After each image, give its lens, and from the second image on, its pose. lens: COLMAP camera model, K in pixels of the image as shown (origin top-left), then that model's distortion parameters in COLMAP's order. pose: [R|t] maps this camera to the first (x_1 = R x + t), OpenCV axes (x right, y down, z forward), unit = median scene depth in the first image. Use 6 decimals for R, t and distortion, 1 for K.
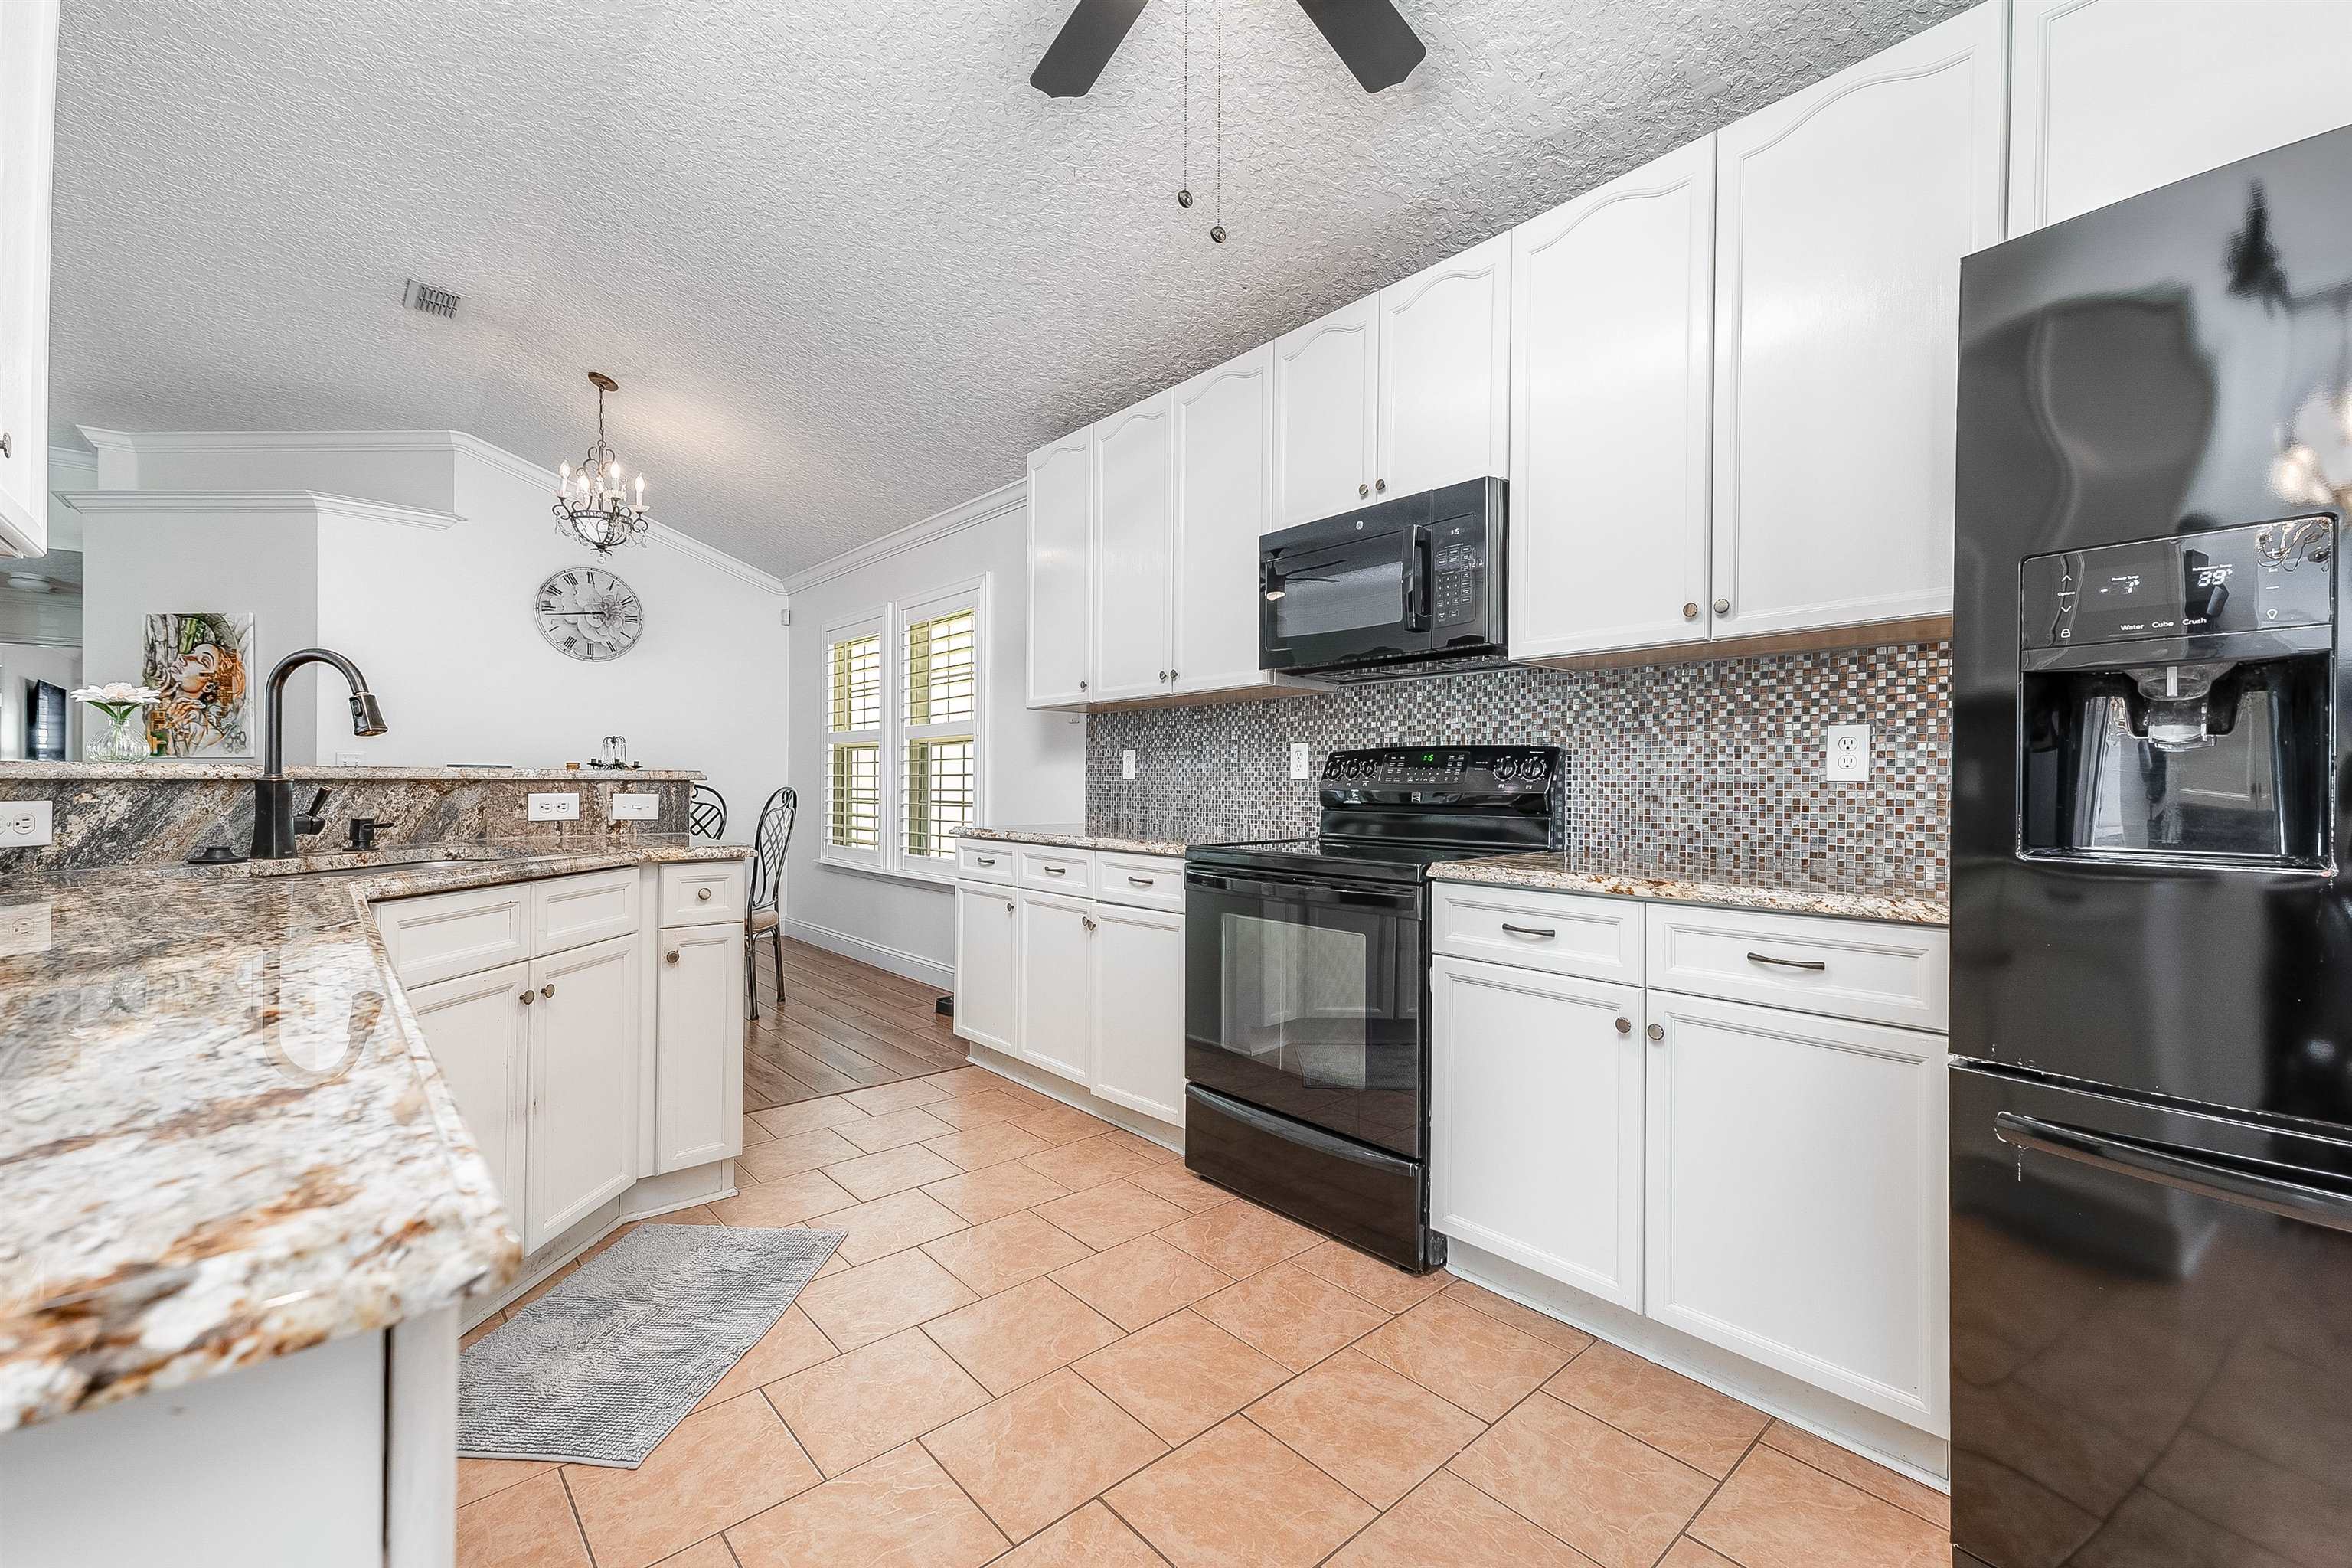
lens RADIAL K [[968.1, 0, 1176.0], [0, 968.1, 784.0], [0, 0, 1]] dist [0.007602, 0.000229]
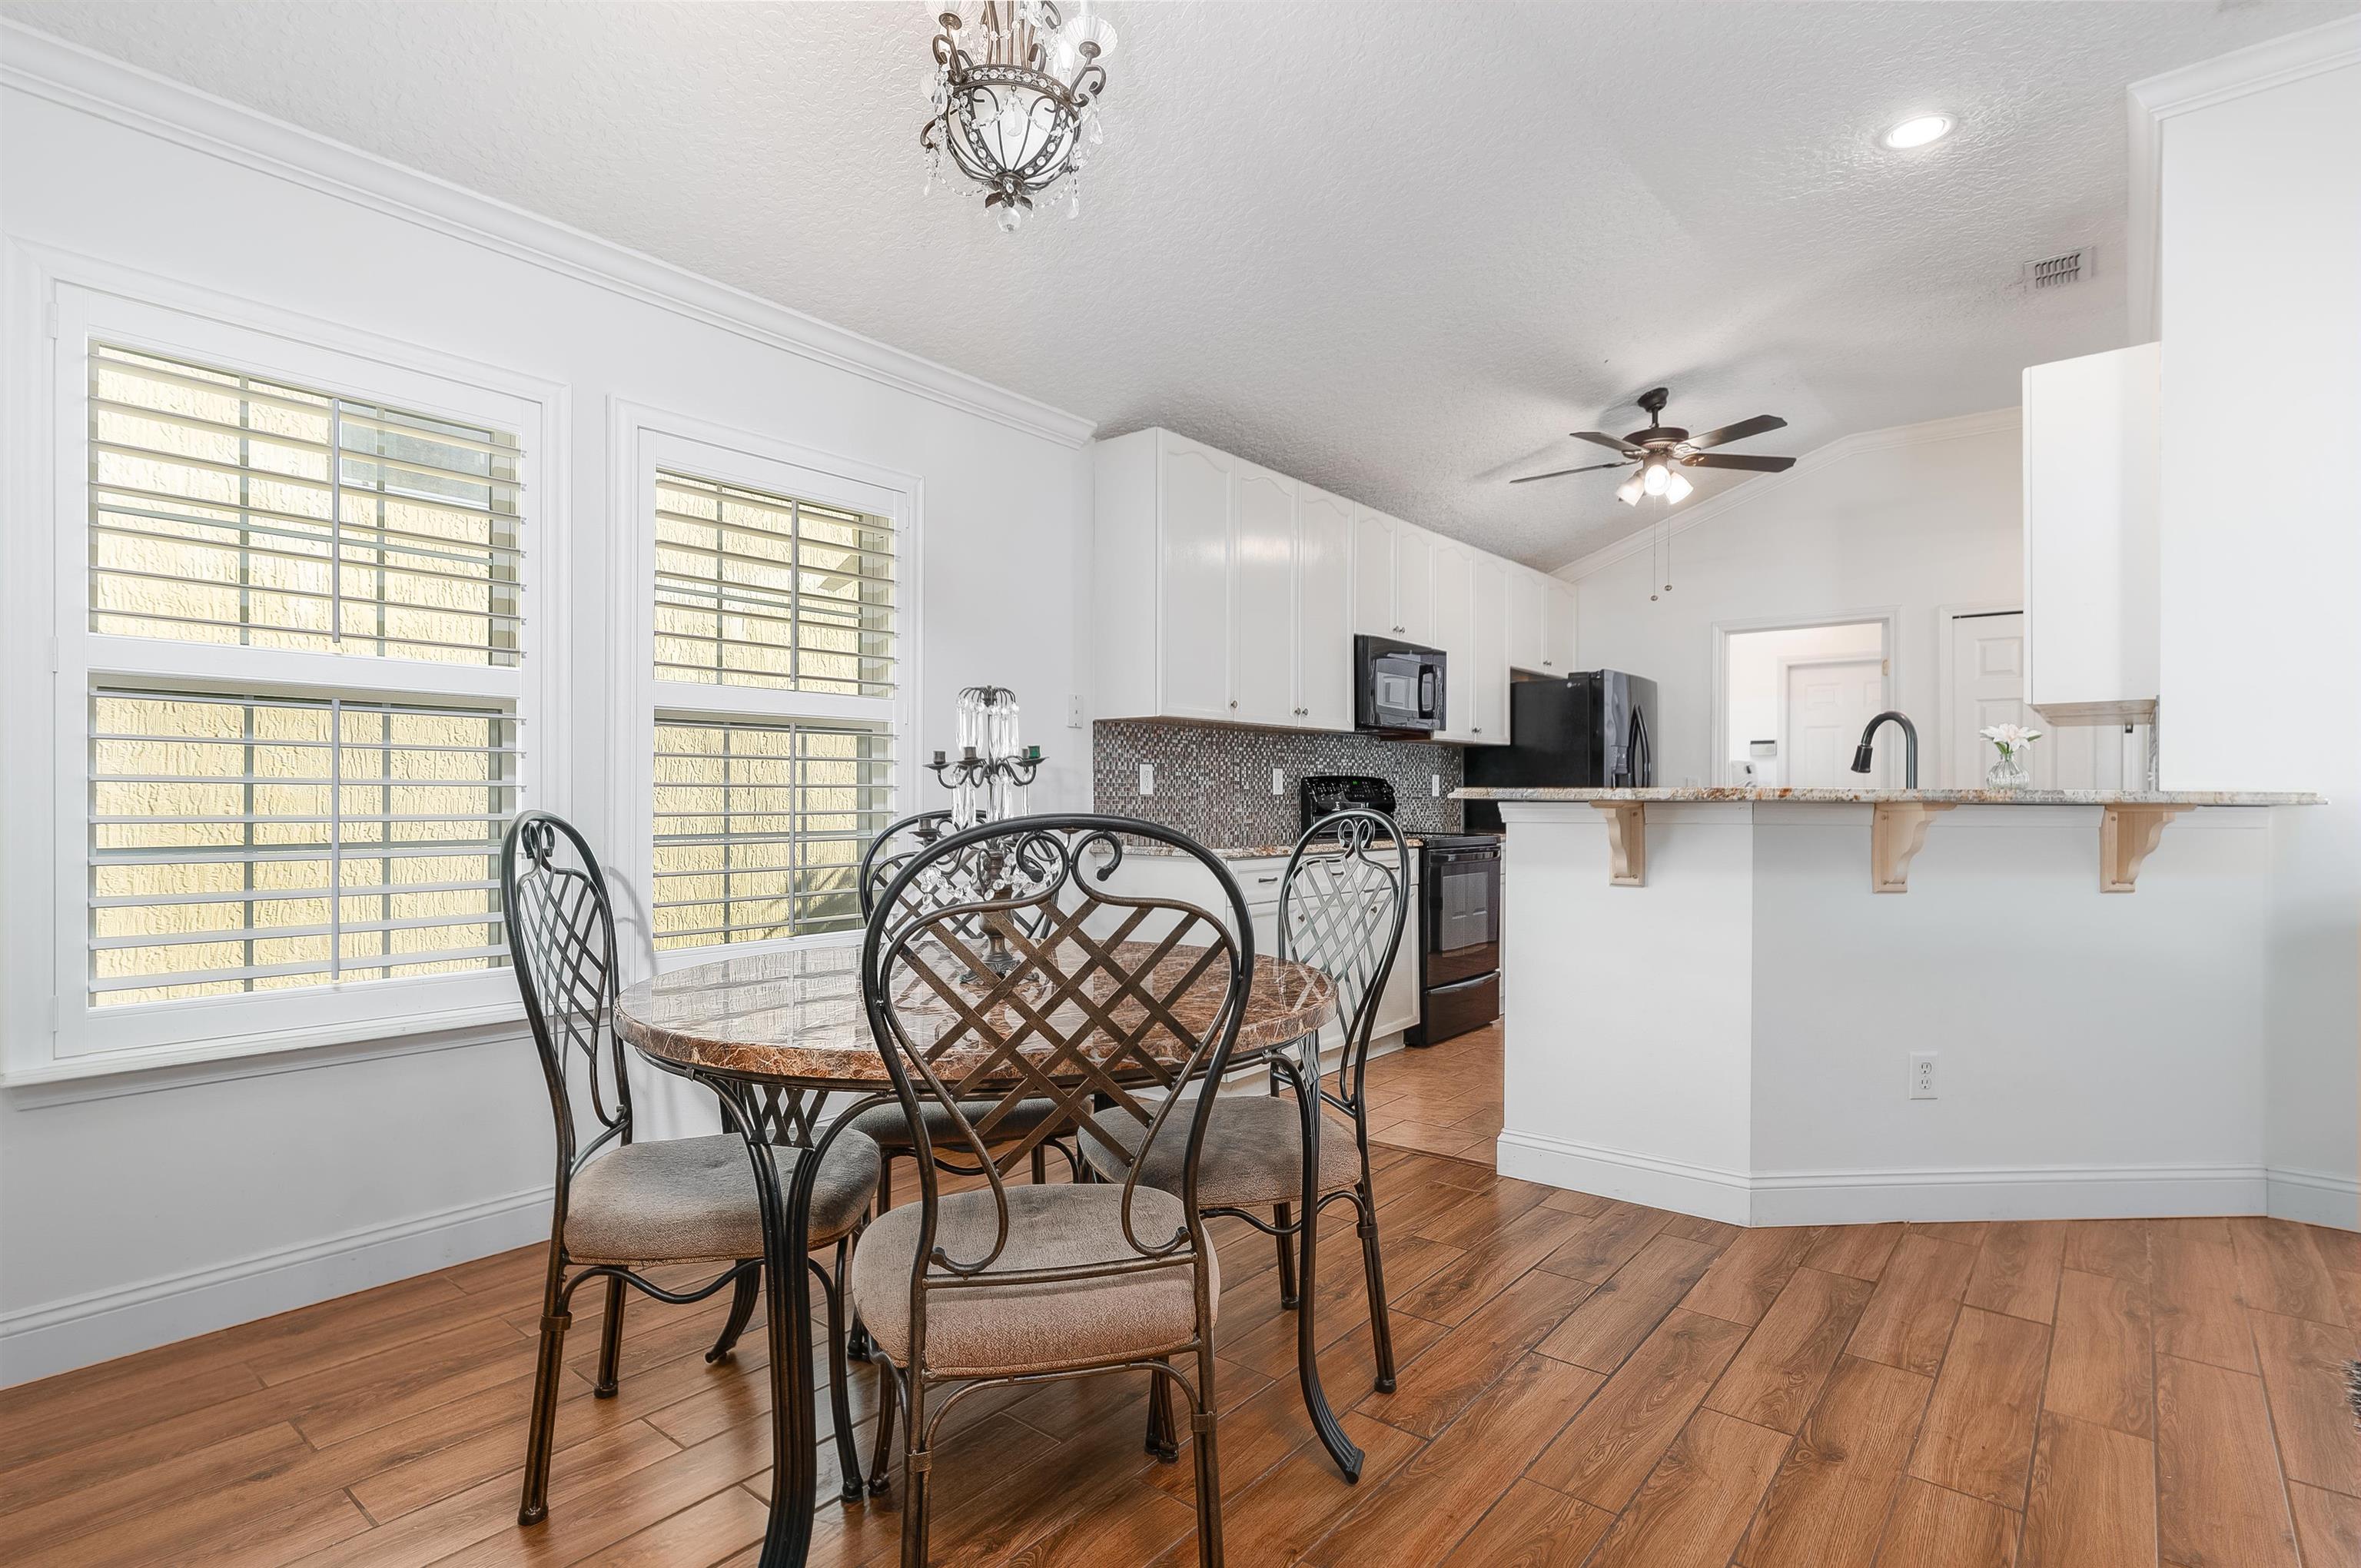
lens RADIAL K [[1179.8, 0, 1180.5], [0, 1179.8, 784.0], [0, 0, 1]] dist [-0.000147, -0.000060]
pose [[-0.167816, 0.008680, 0.985780, -1.776721], [0.003464, 0.999960, -0.008215, -0.007789], [-0.985812, 0.002036, -0.167840, 1.679314]]
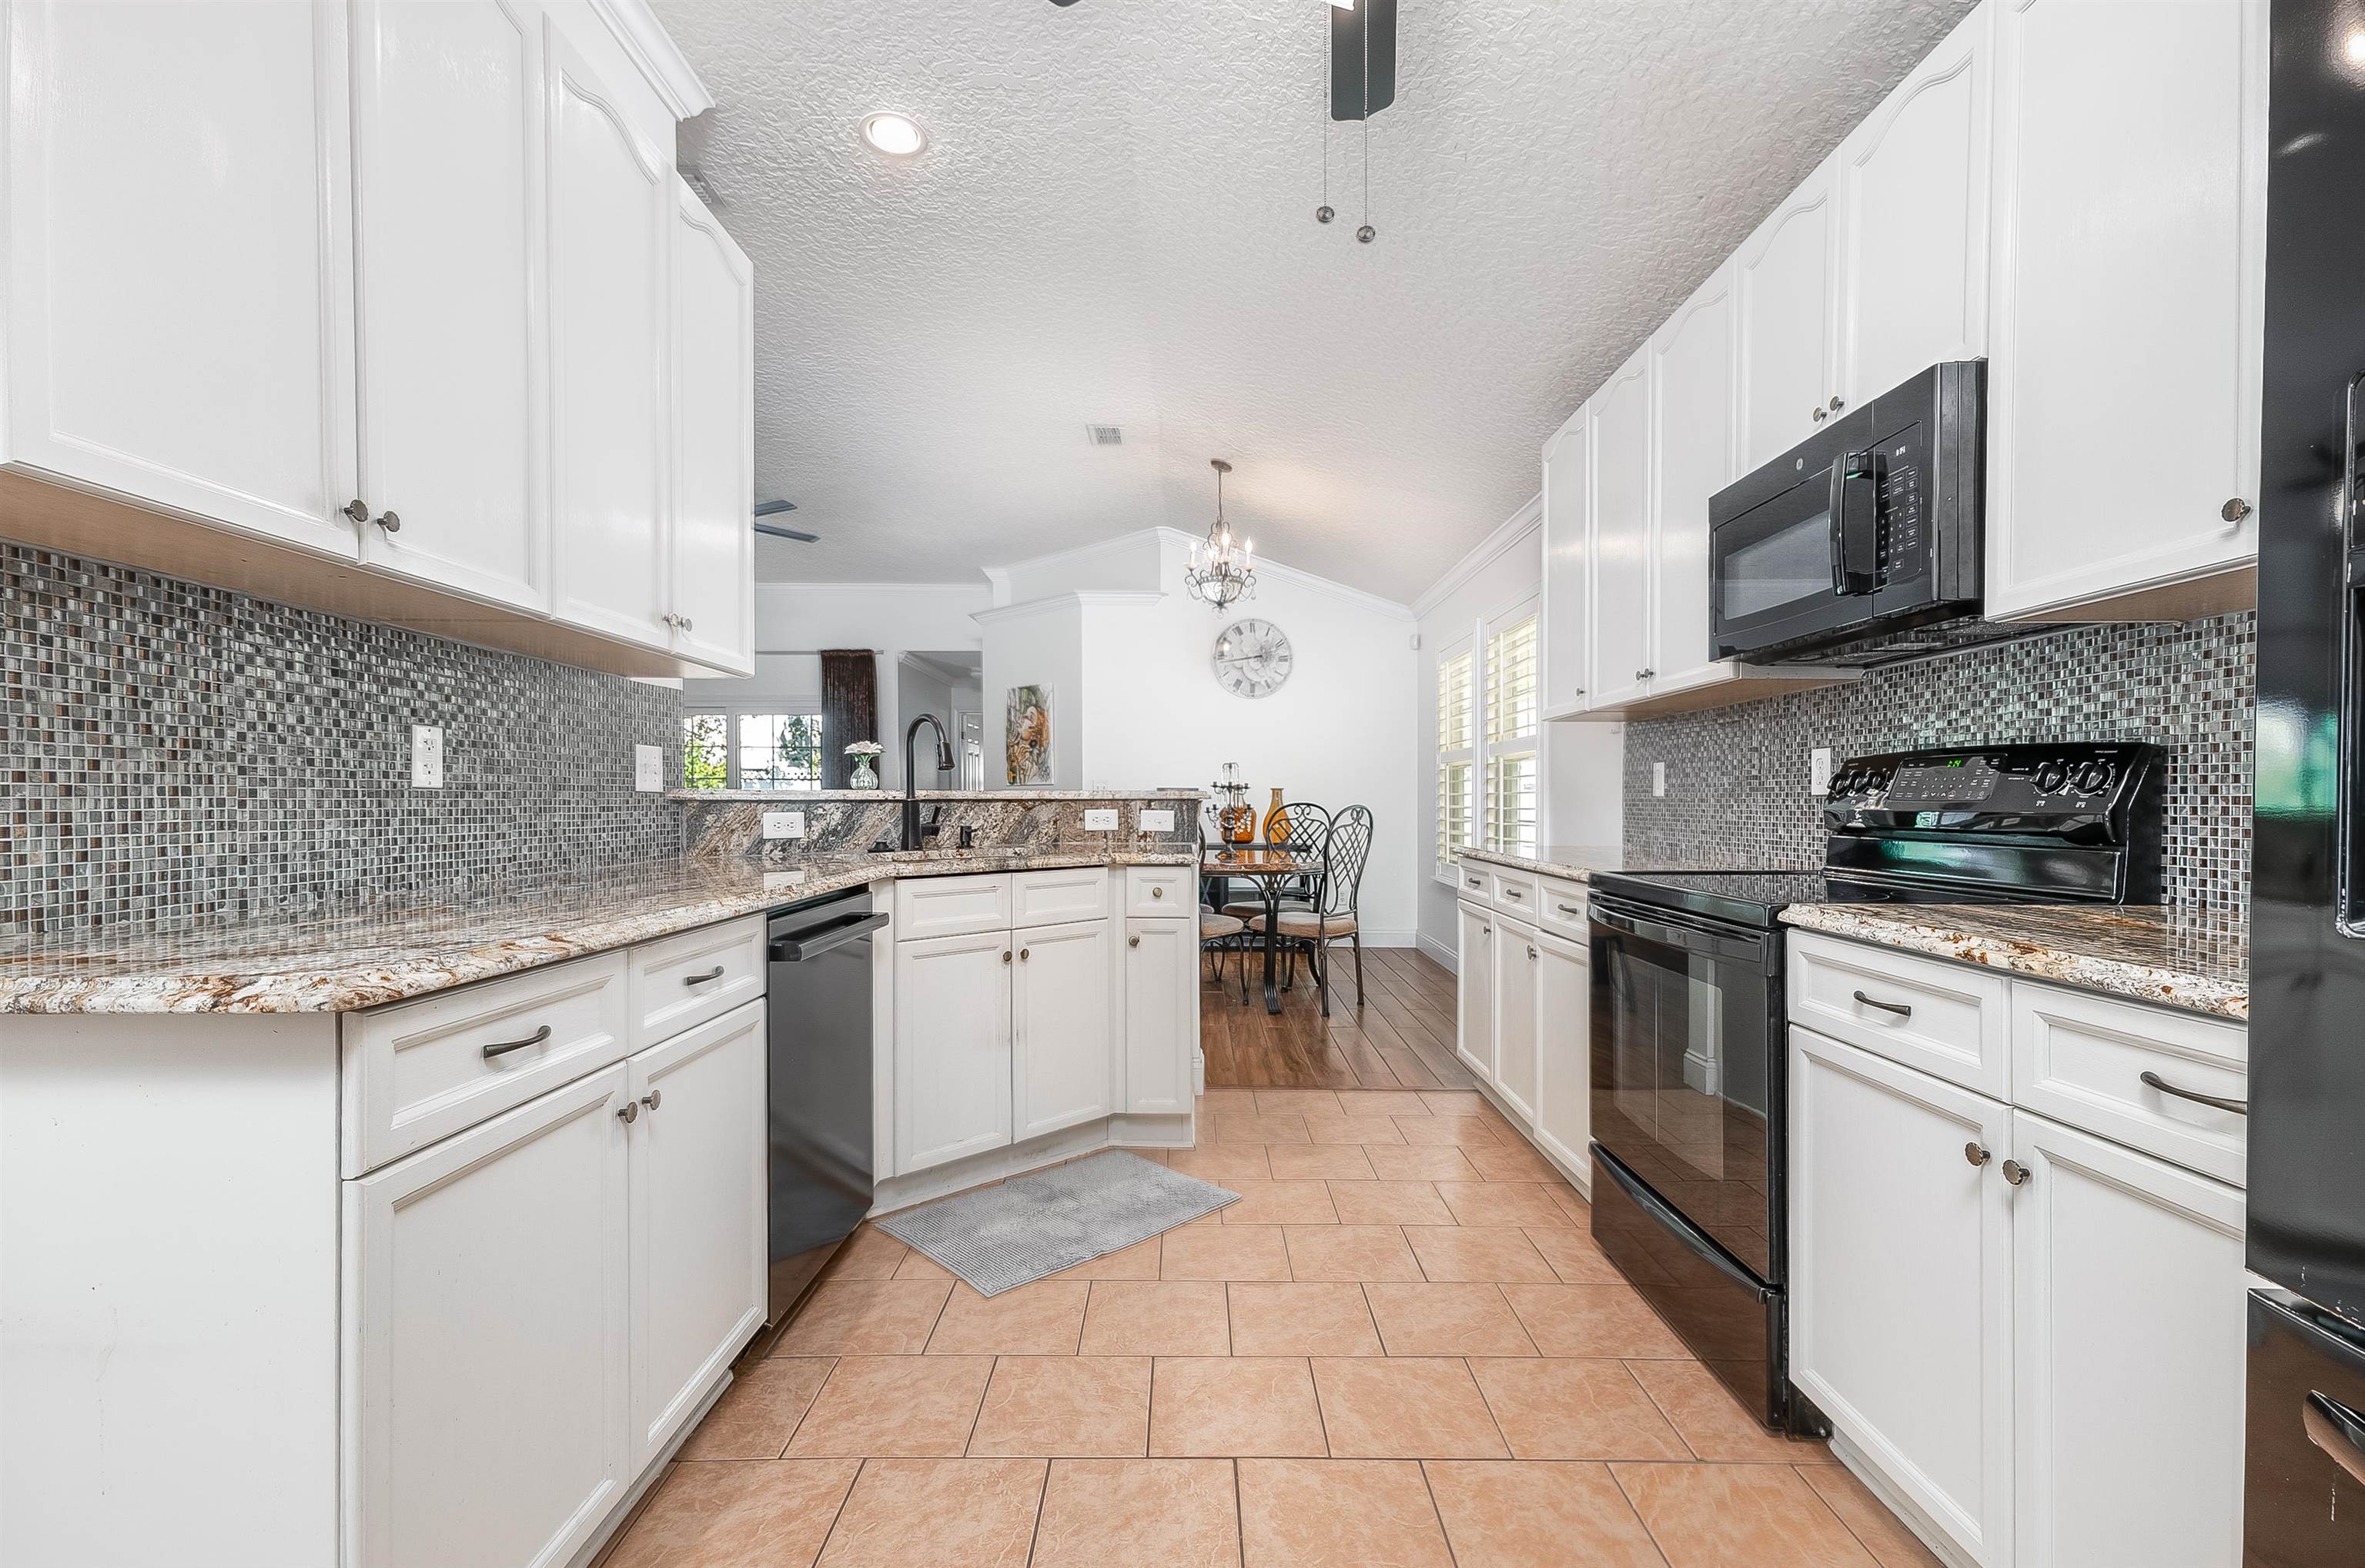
lens RADIAL K [[1011.2, 0, 1189.2], [0, 1011.2, 813.6], [0, 0, 1]] dist [0.000038, 0.000305]
pose [[0.746815, 0.005753, -0.665007, 0.342400], [0.001233, 0.999949, 0.010034, 0.001589], [0.665031, -0.008314, 0.746769, 0.071205]]
